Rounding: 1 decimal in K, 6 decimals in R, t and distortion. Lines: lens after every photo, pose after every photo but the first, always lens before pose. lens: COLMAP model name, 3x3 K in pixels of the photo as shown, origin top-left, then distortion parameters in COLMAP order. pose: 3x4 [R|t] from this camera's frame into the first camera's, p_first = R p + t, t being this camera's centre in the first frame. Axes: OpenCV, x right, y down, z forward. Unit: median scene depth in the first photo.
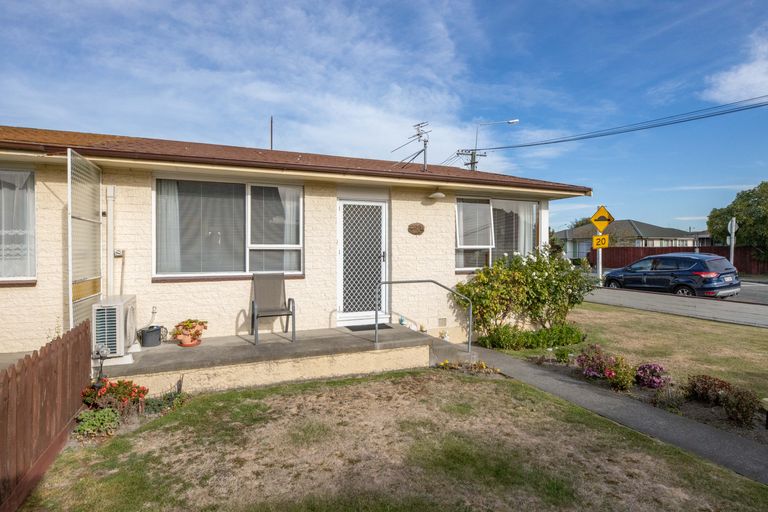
lens RADIAL K [[409.4, 0, 384.0], [0, 409.4, 256.0], [0, 0, 1]] dist [-0.005070, -0.001800]
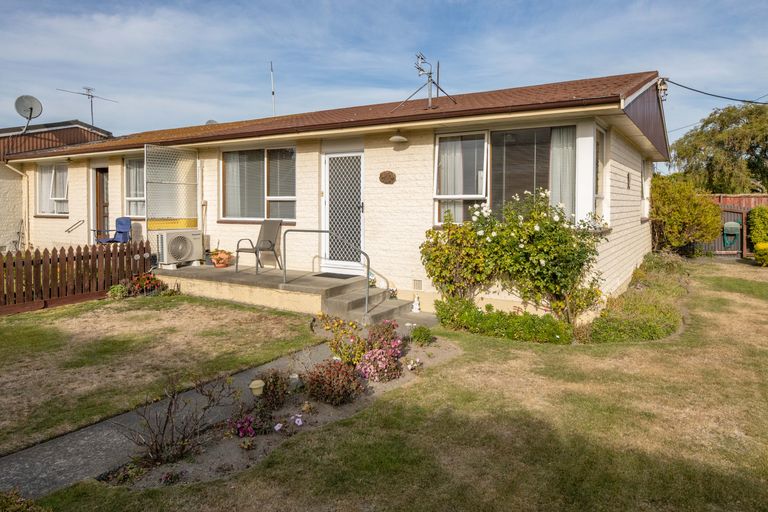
lens RADIAL K [[515.2, 0, 383.8], [0, 515.2, 225.7], [0, 0, 1]] dist [0.022516, -0.000372]
pose [[0.573157, 0.037227, -0.818599, 1.091422], [-0.012361, 0.999247, 0.036787, -0.001371], [0.819352, -0.010966, 0.573186, 0.354176]]
